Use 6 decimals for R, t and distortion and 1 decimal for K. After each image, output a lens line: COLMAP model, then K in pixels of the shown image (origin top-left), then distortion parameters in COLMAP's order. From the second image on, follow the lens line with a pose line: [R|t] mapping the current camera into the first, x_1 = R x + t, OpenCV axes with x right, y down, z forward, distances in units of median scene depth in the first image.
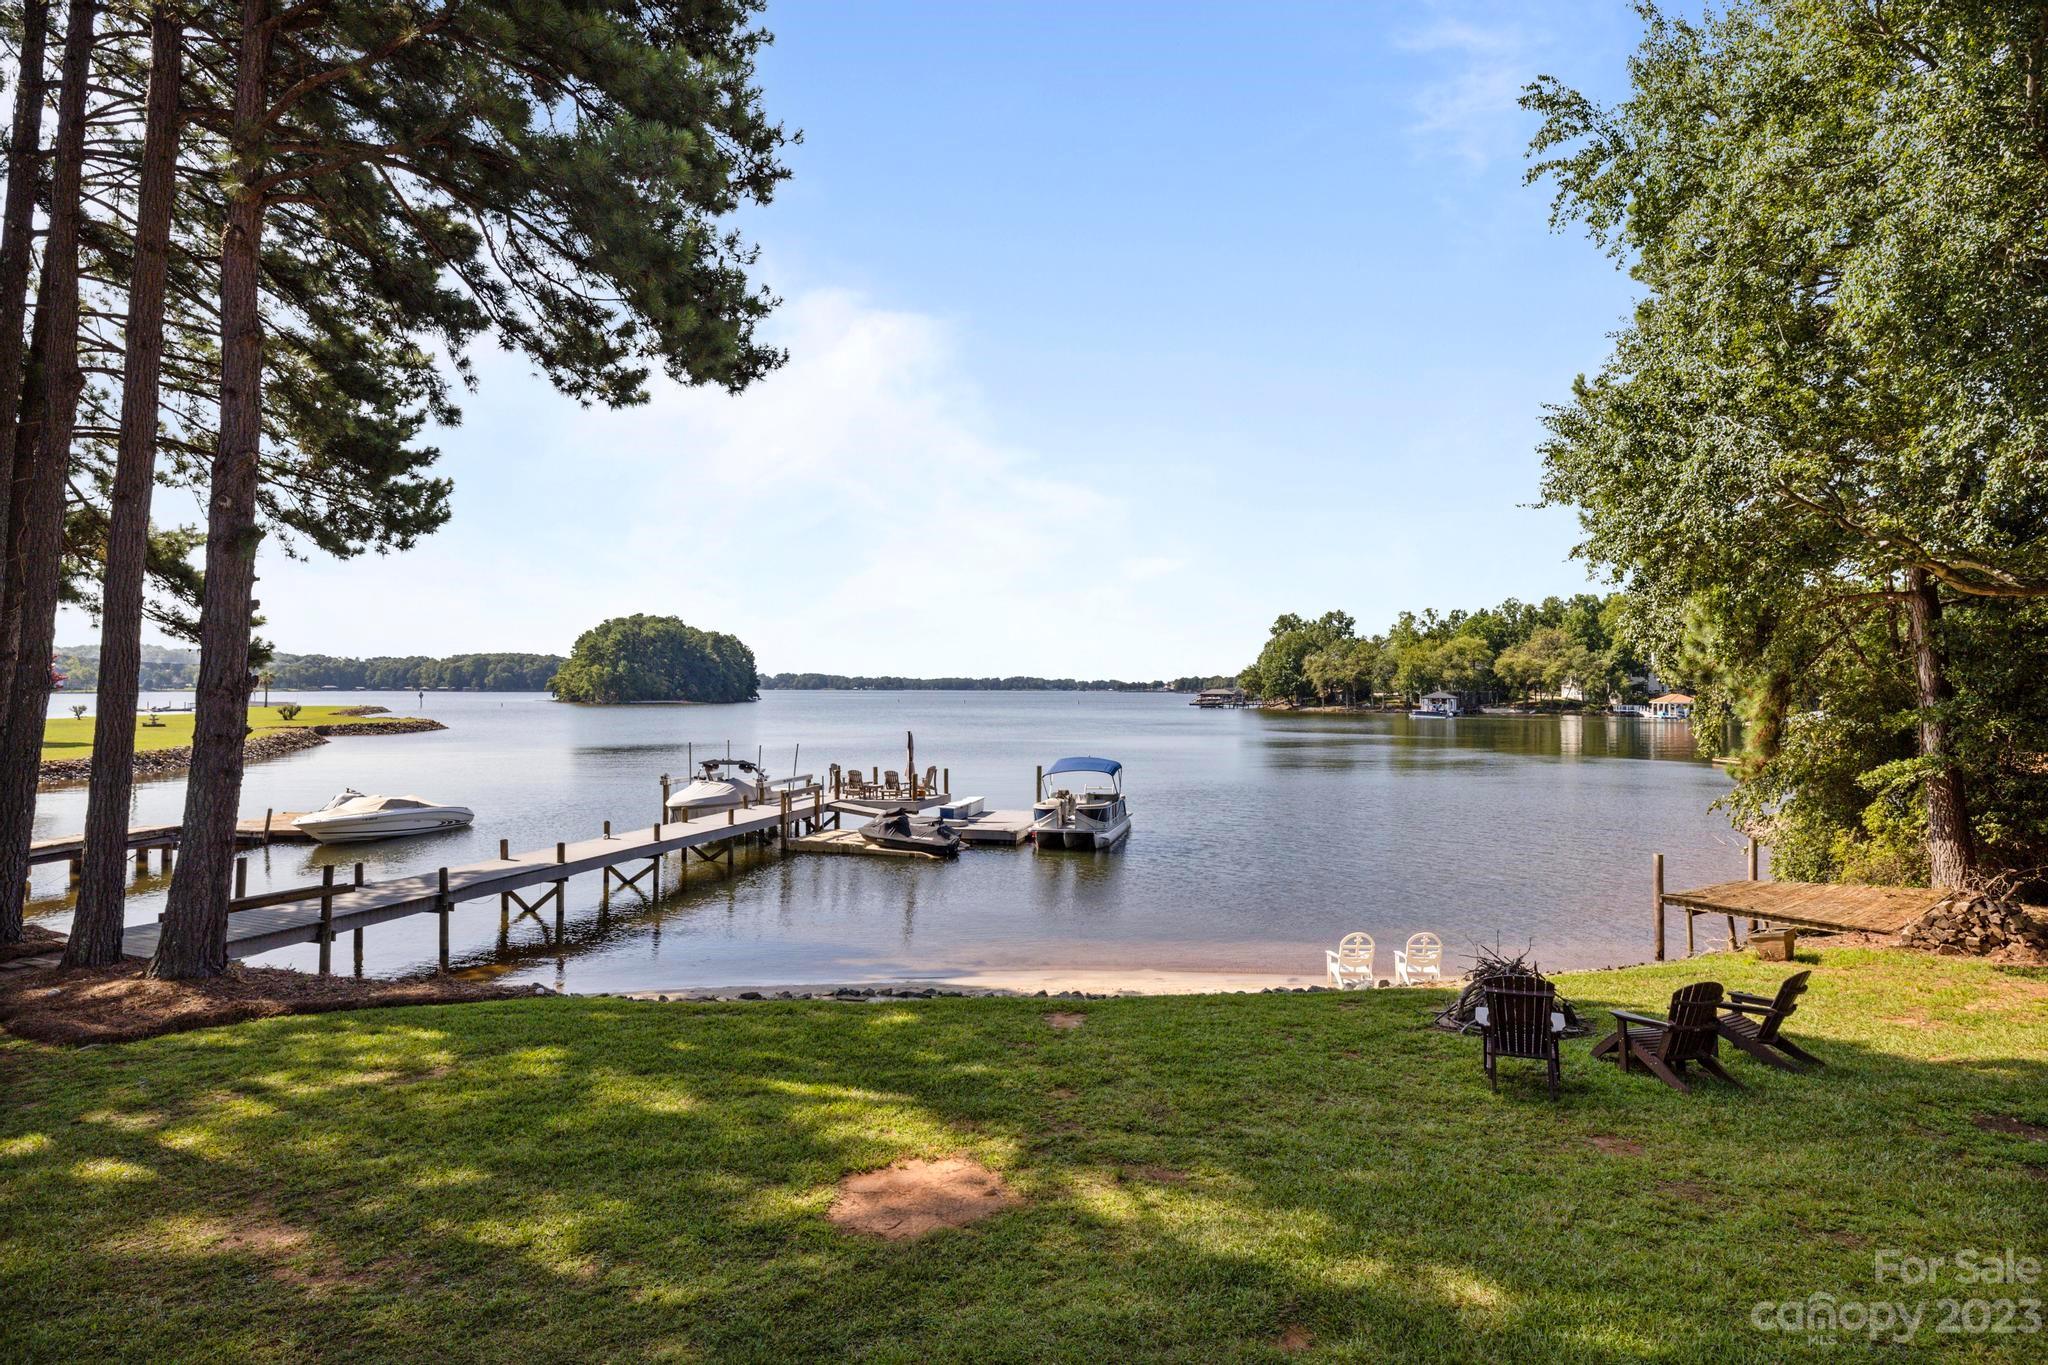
lens RADIAL K [[1043.2, 0, 1040.1], [0, 1043.2, 685.3], [0, 0, 1]] dist [0.004493, 0.000058]
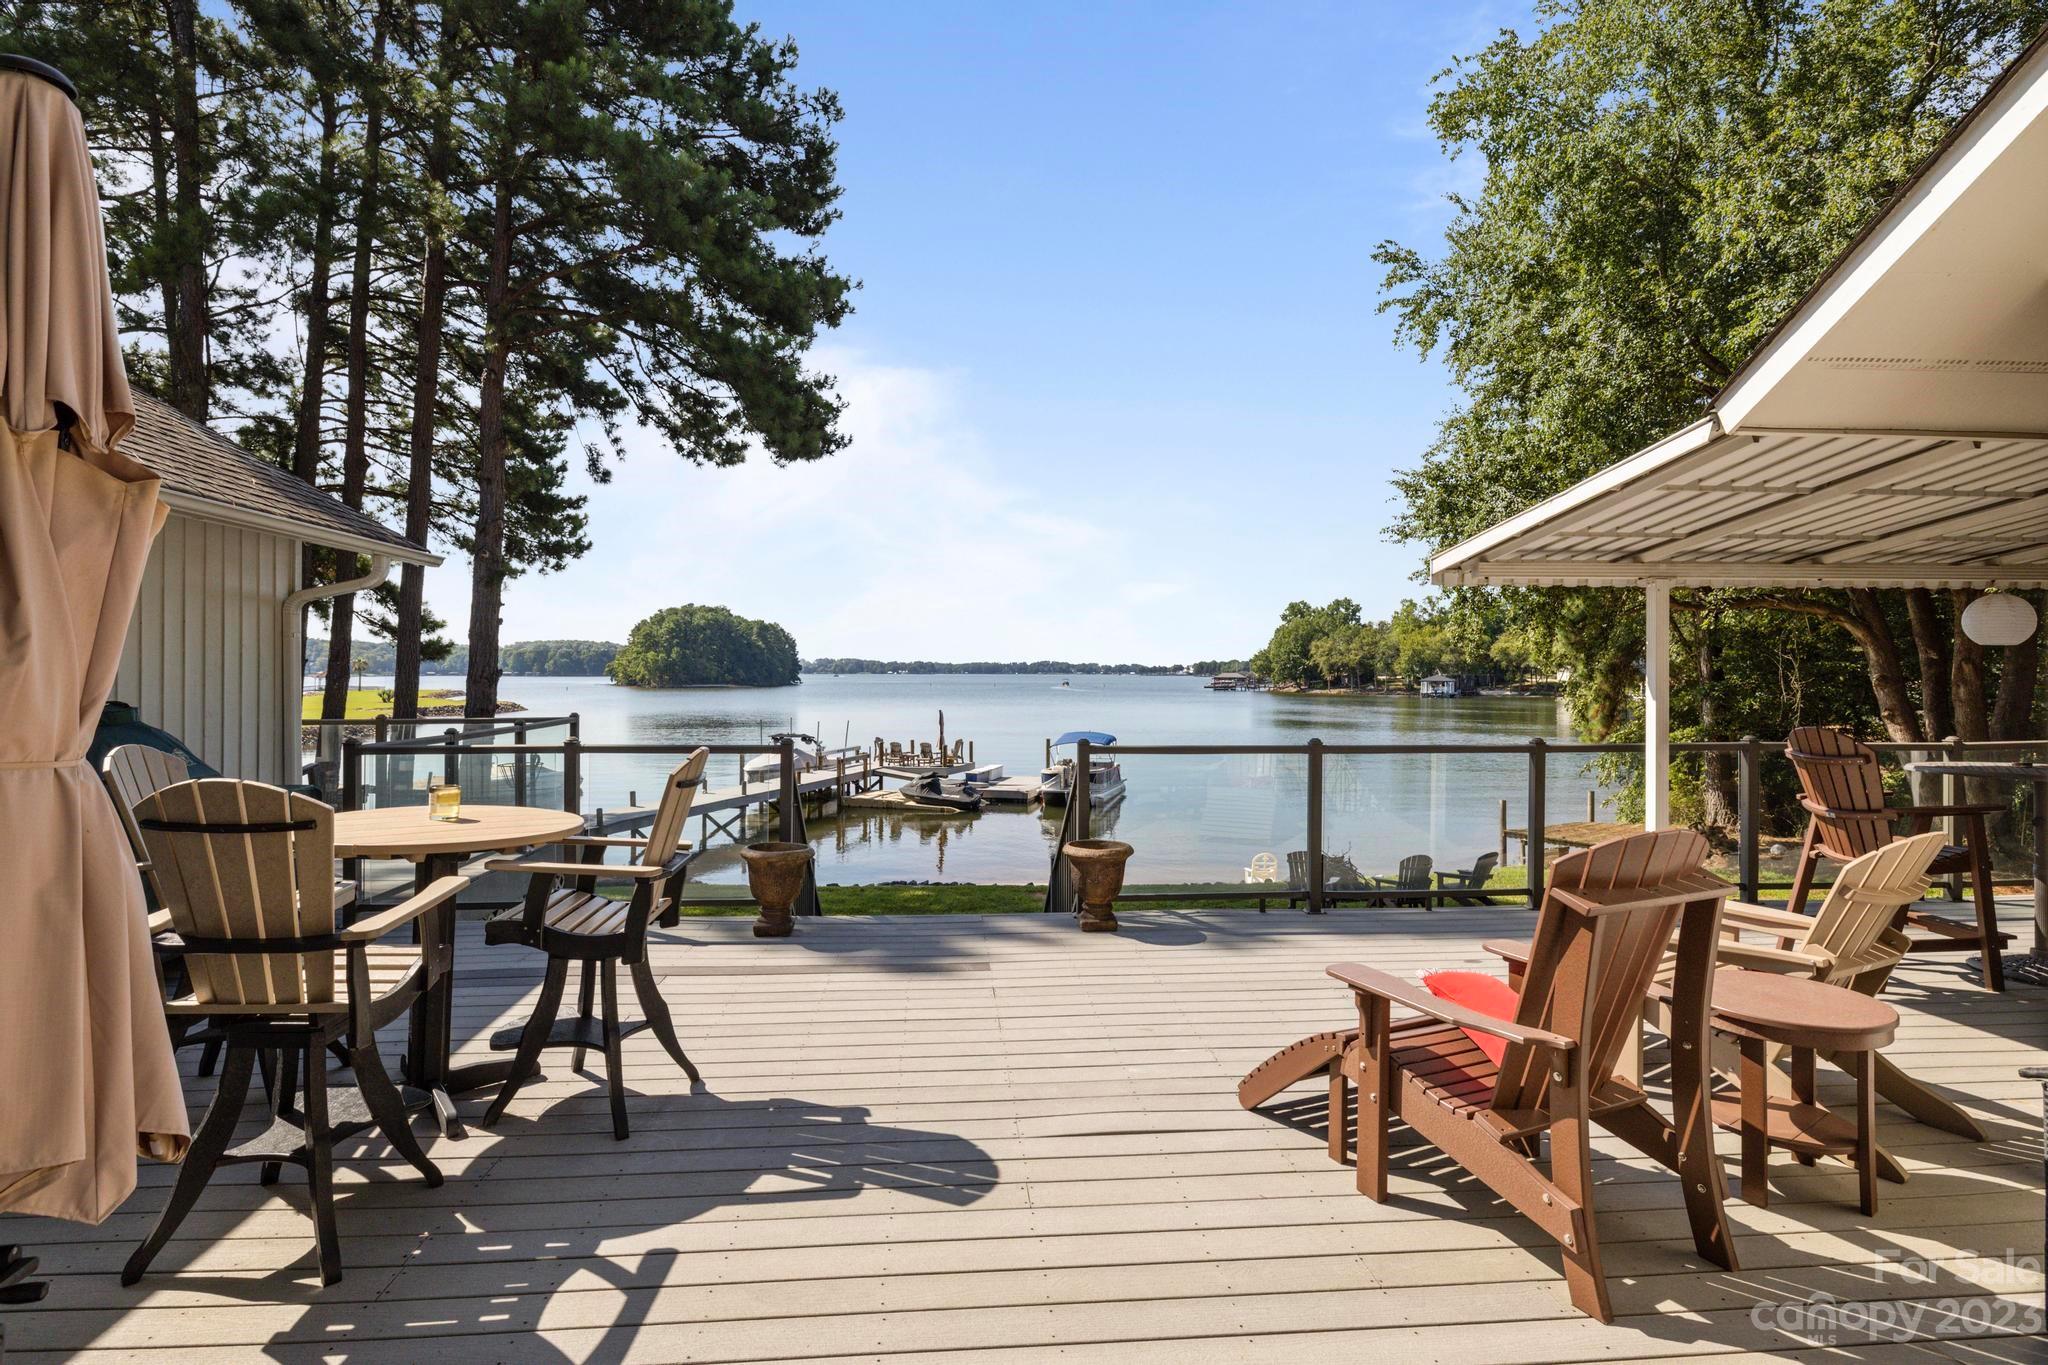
lens RADIAL K [[1009.6, 0, 1015.0], [0, 1009.6, 680.6], [0, 0, 1]] dist [-0.001009, 0.000019]
pose [[0.998693, -0.001987, -0.051068, 0.022529], [0.002569, 0.999932, 0.011339, -0.003320], [0.051042, -0.011456, 0.998631, -0.173599]]
